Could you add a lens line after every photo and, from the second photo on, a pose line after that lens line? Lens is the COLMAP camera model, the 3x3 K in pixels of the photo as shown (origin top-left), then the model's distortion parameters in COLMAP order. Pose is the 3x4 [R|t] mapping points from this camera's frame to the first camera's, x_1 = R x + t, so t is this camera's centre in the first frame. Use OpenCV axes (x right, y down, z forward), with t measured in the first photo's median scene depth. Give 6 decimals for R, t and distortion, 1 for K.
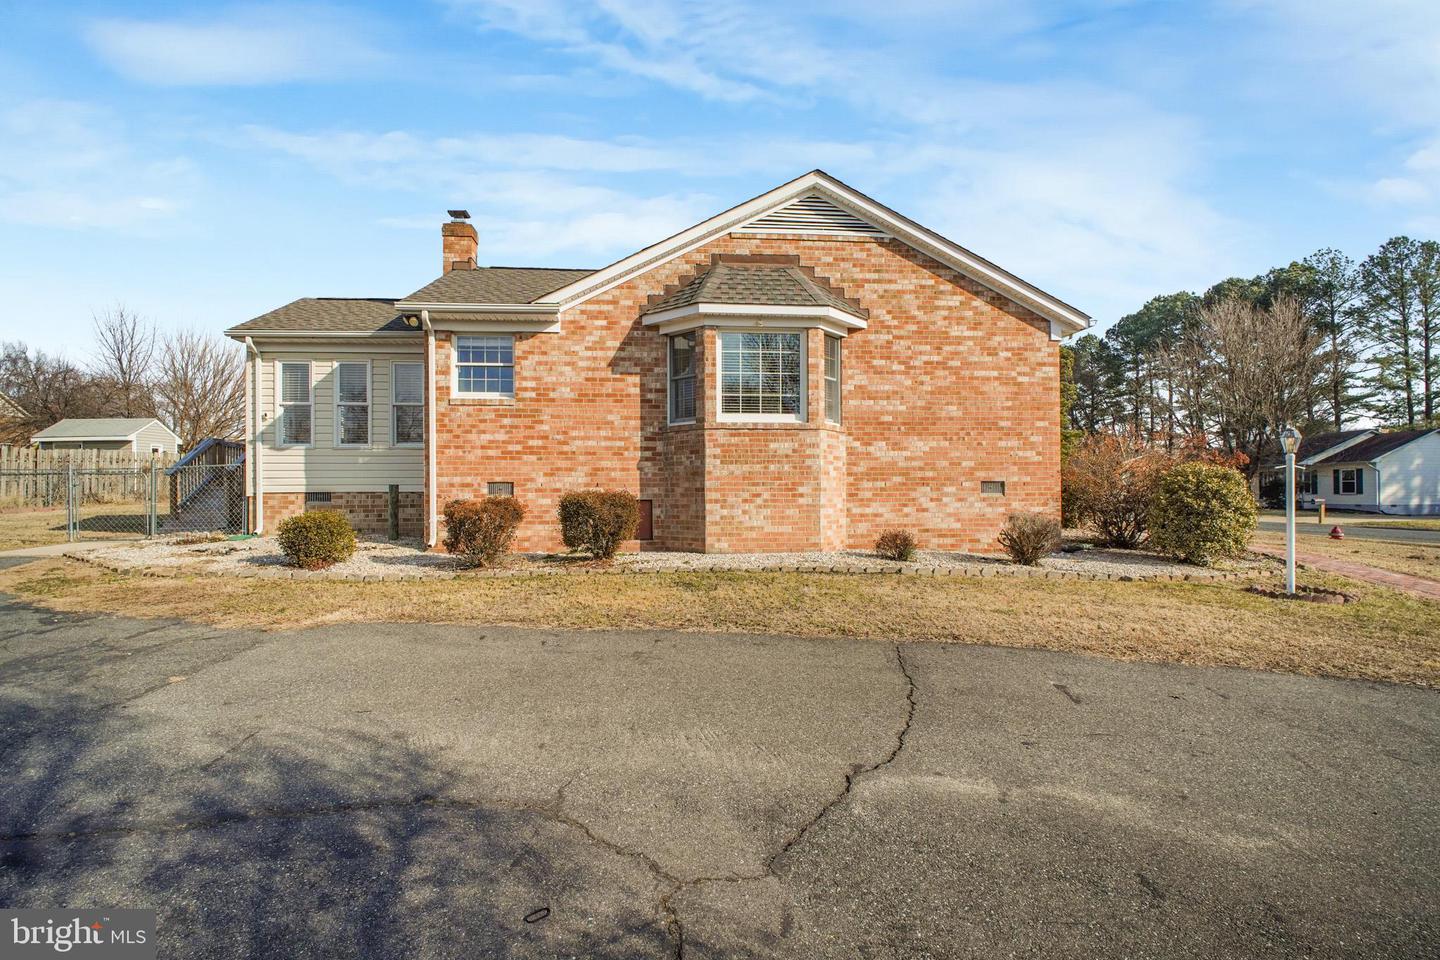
lens RADIAL K [[687.3, 0, 722.2], [0, 687.3, 489.2], [0, 0, 1]] dist [0.002177, -0.002786]
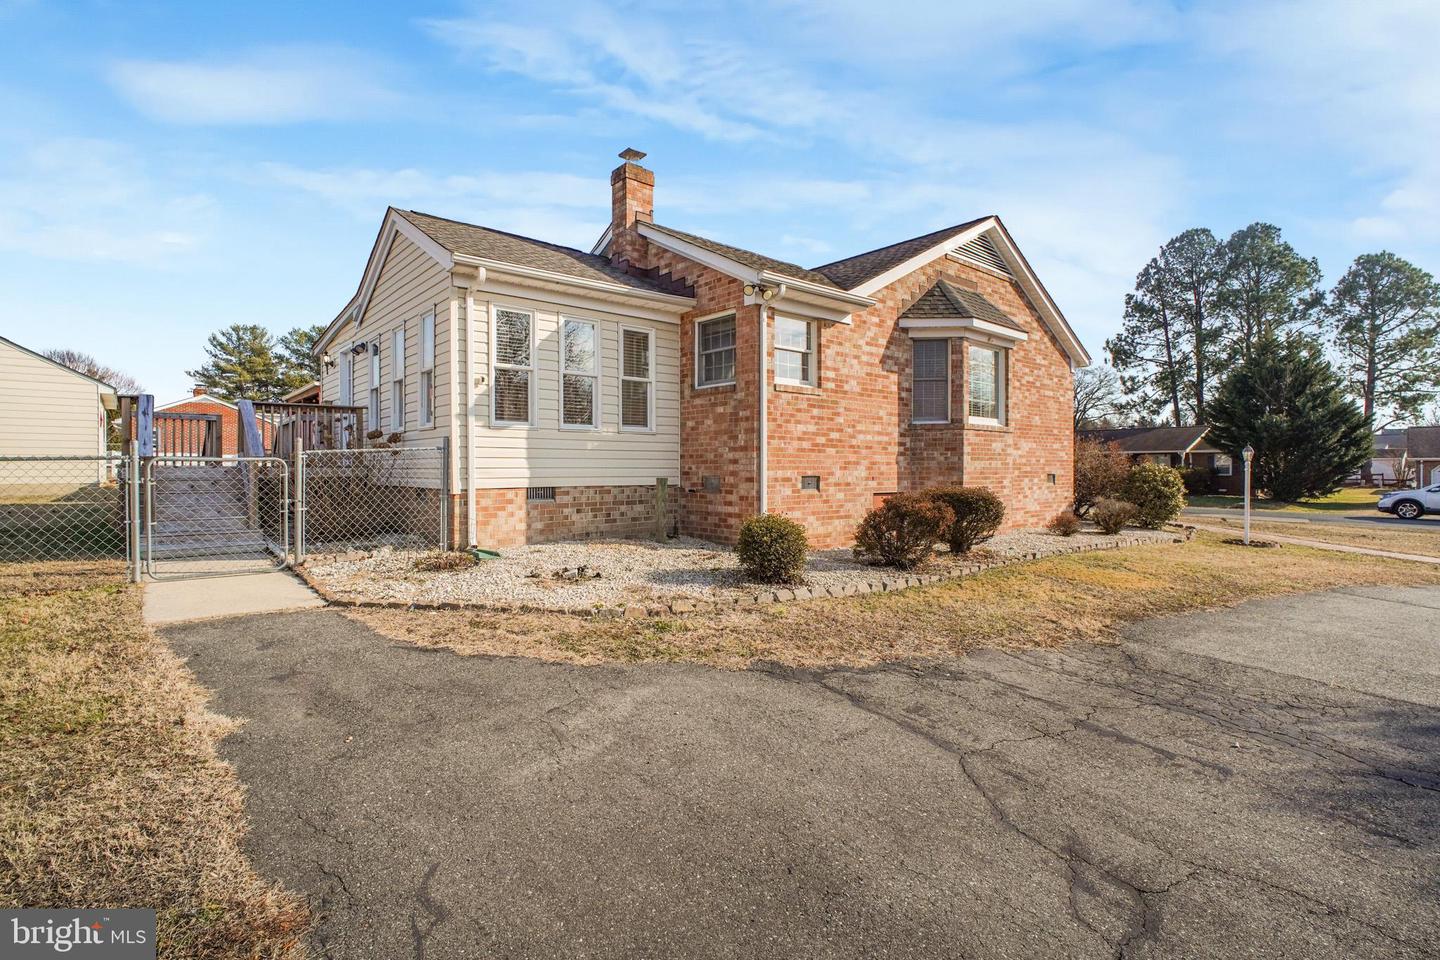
lens RADIAL K [[687.3, 0, 723.0], [0, 687.3, 473.3], [0, 0, 1]] dist [0.002177, -0.002786]
pose [[0.811003, 0.000684, 0.585041, -0.958801], [-0.009703, 0.999878, 0.012281, -0.024232], [-0.584961, -0.015636, 0.810910, 0.301009]]
